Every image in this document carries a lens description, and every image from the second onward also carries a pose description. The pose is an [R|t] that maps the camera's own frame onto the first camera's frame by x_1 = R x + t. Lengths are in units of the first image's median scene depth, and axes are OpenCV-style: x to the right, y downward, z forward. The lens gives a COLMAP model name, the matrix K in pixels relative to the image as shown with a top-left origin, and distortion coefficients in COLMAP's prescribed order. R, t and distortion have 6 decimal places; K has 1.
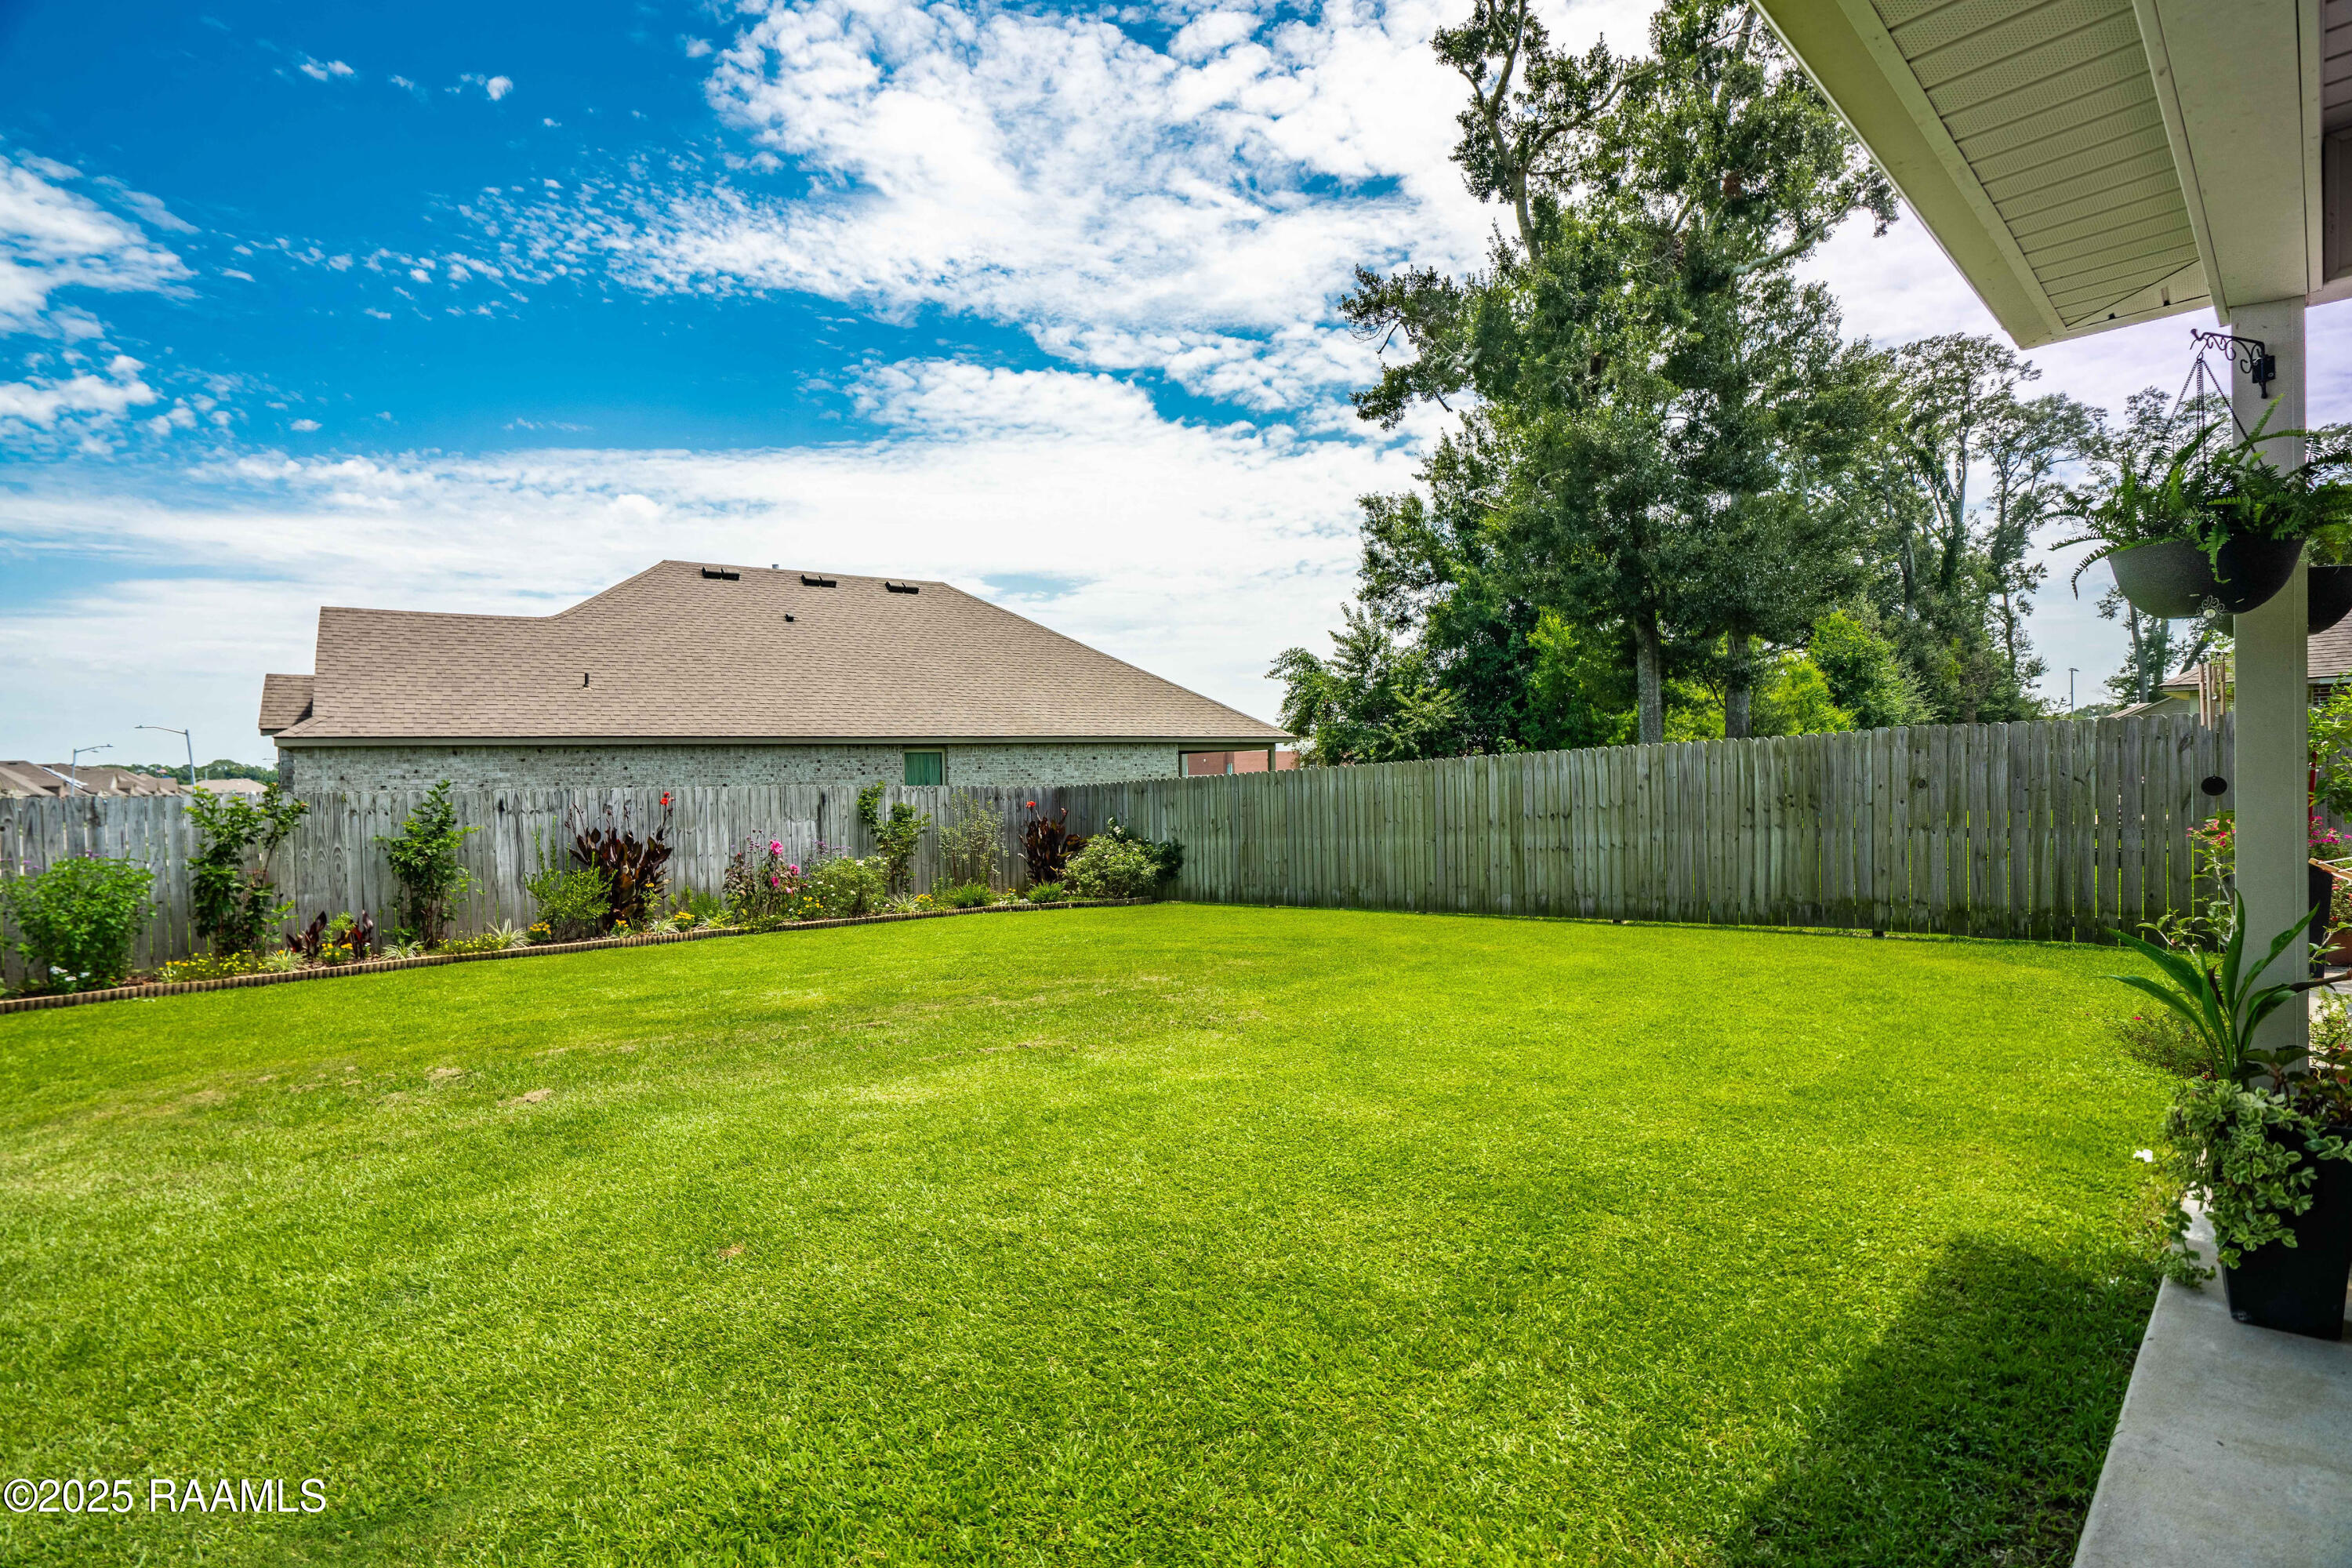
lens RADIAL K [[1101.2, 0, 1186.8], [0, 1101.2, 790.4], [0, 0, 1]] dist [-0.010707, 0.000289]
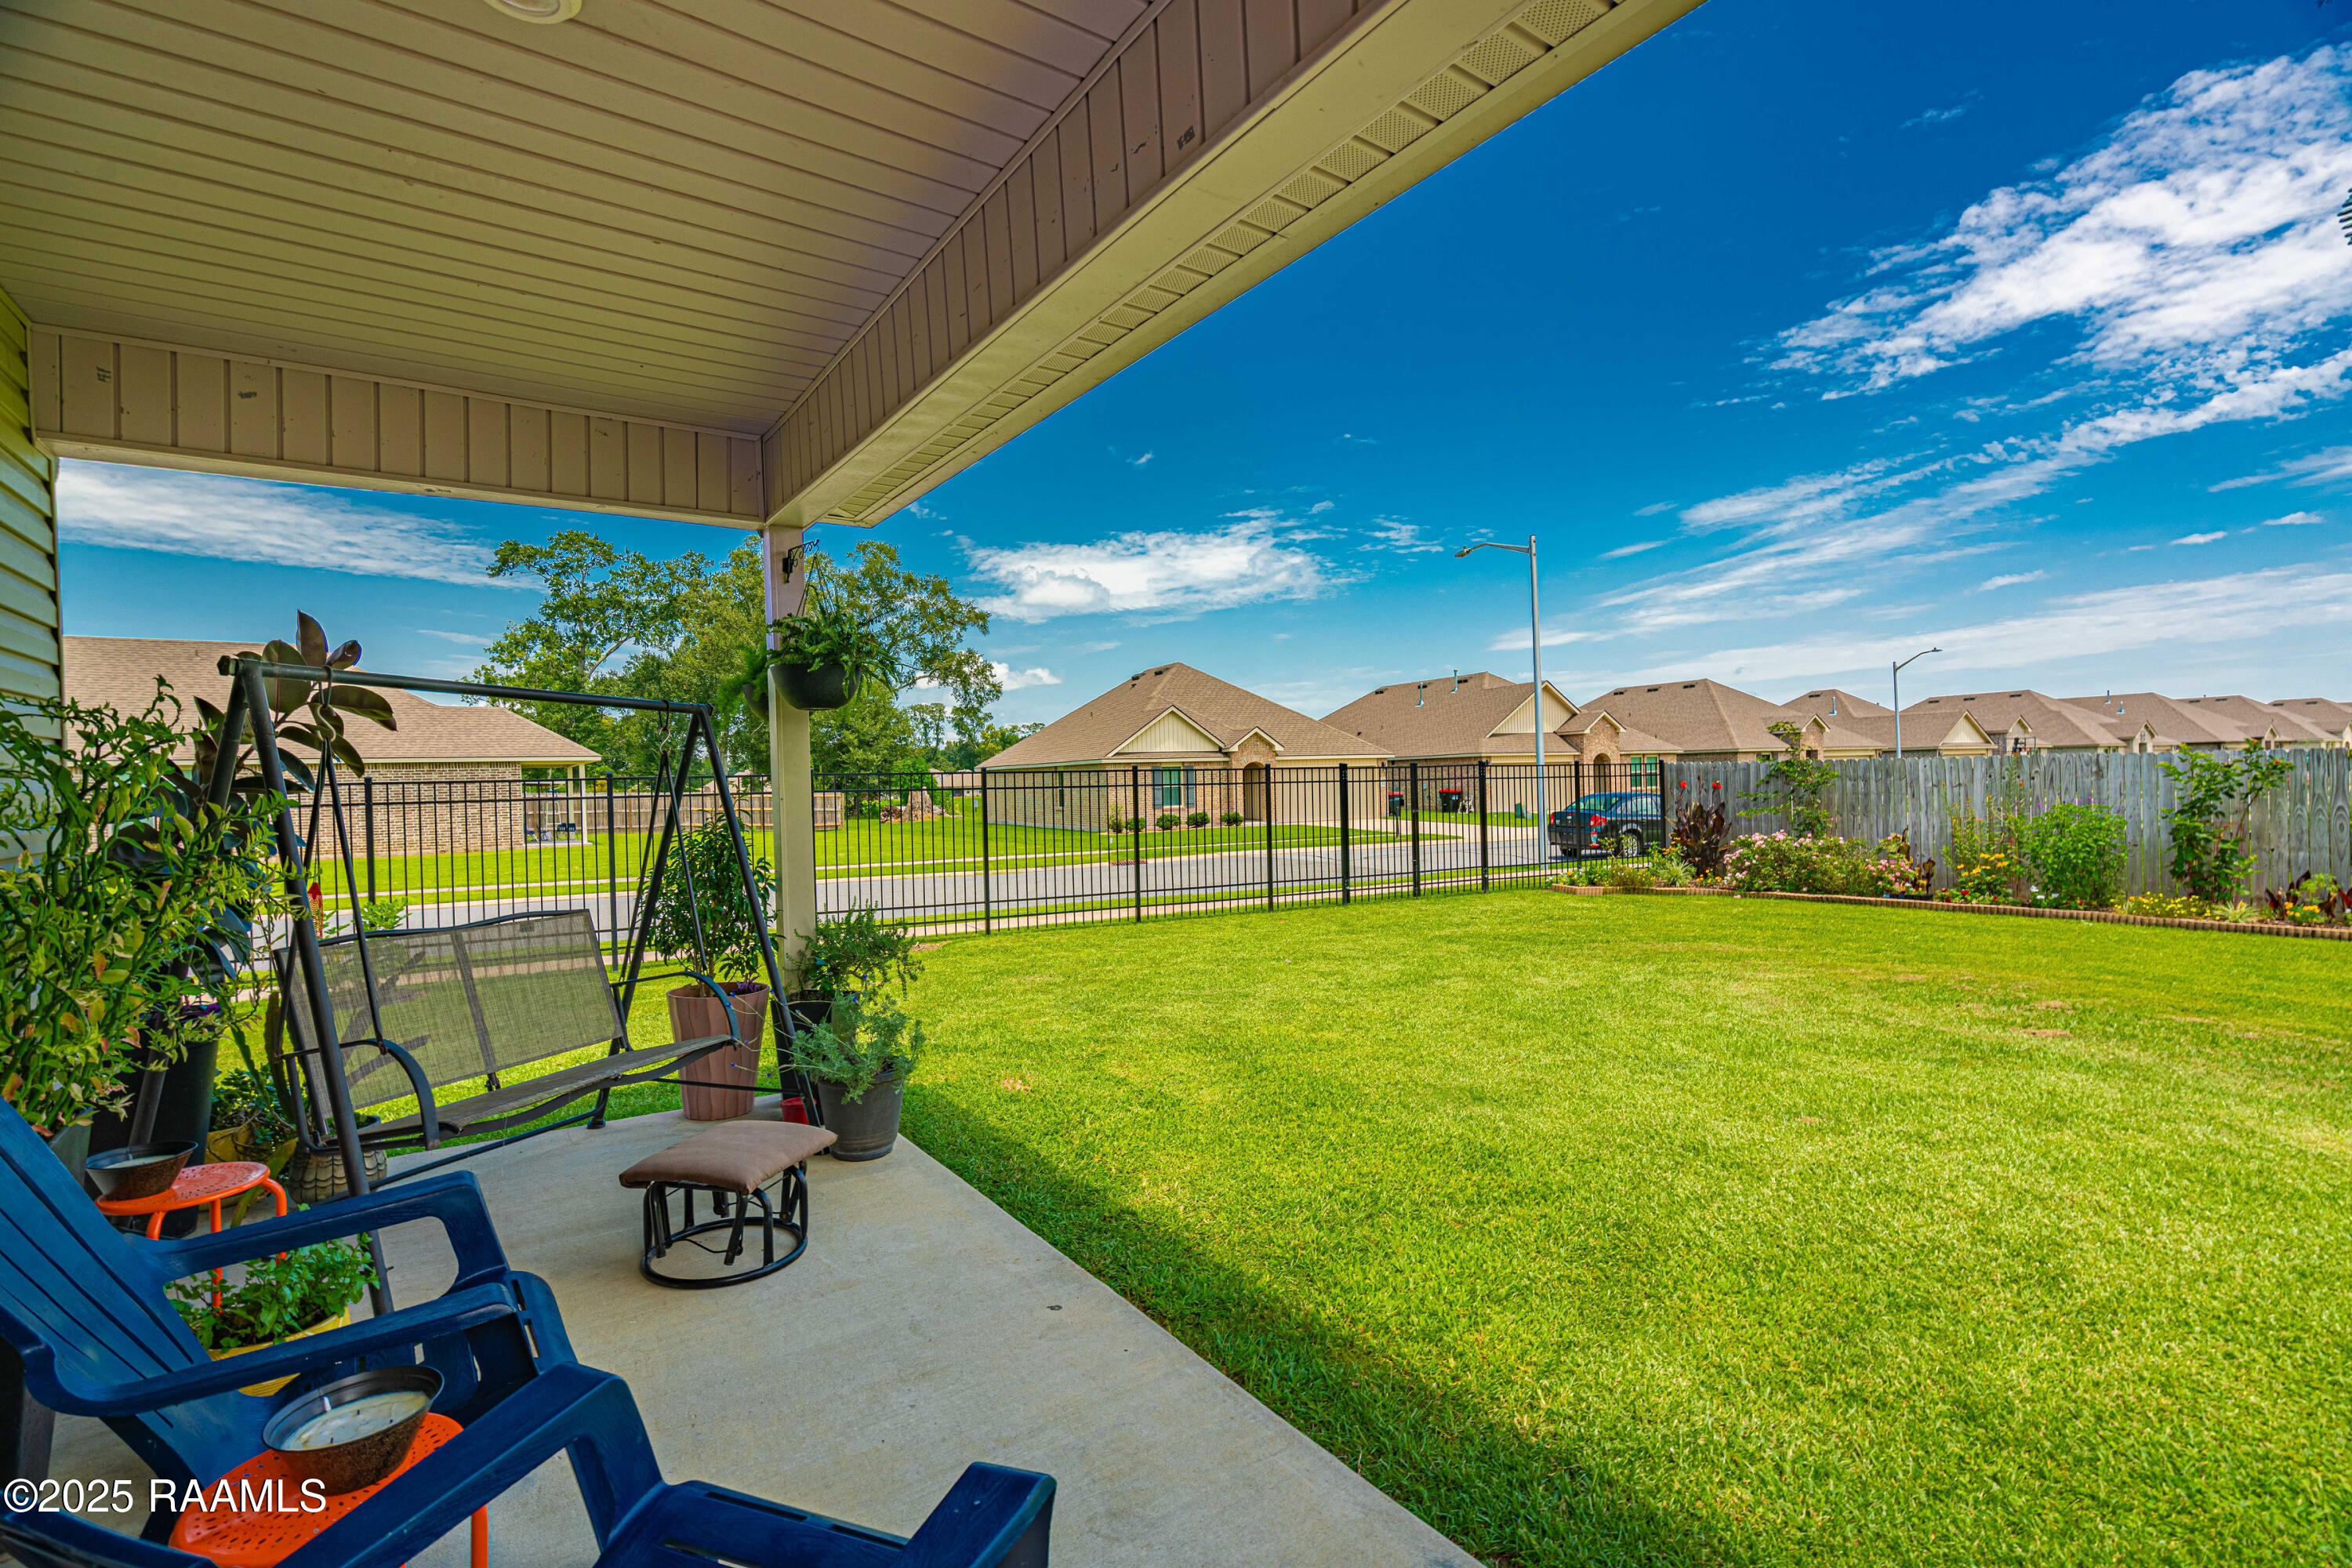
lens RADIAL K [[1101.2, 0, 1183.5], [0, 1101.2, 779.1], [0, 0, 1]] dist [-0.010707, 0.000289]
pose [[-0.134162, 0.024031, -0.990668, 0.340467], [0.014767, 0.999643, 0.022248, -0.007911], [0.990849, -0.011644, -0.134469, 0.158172]]
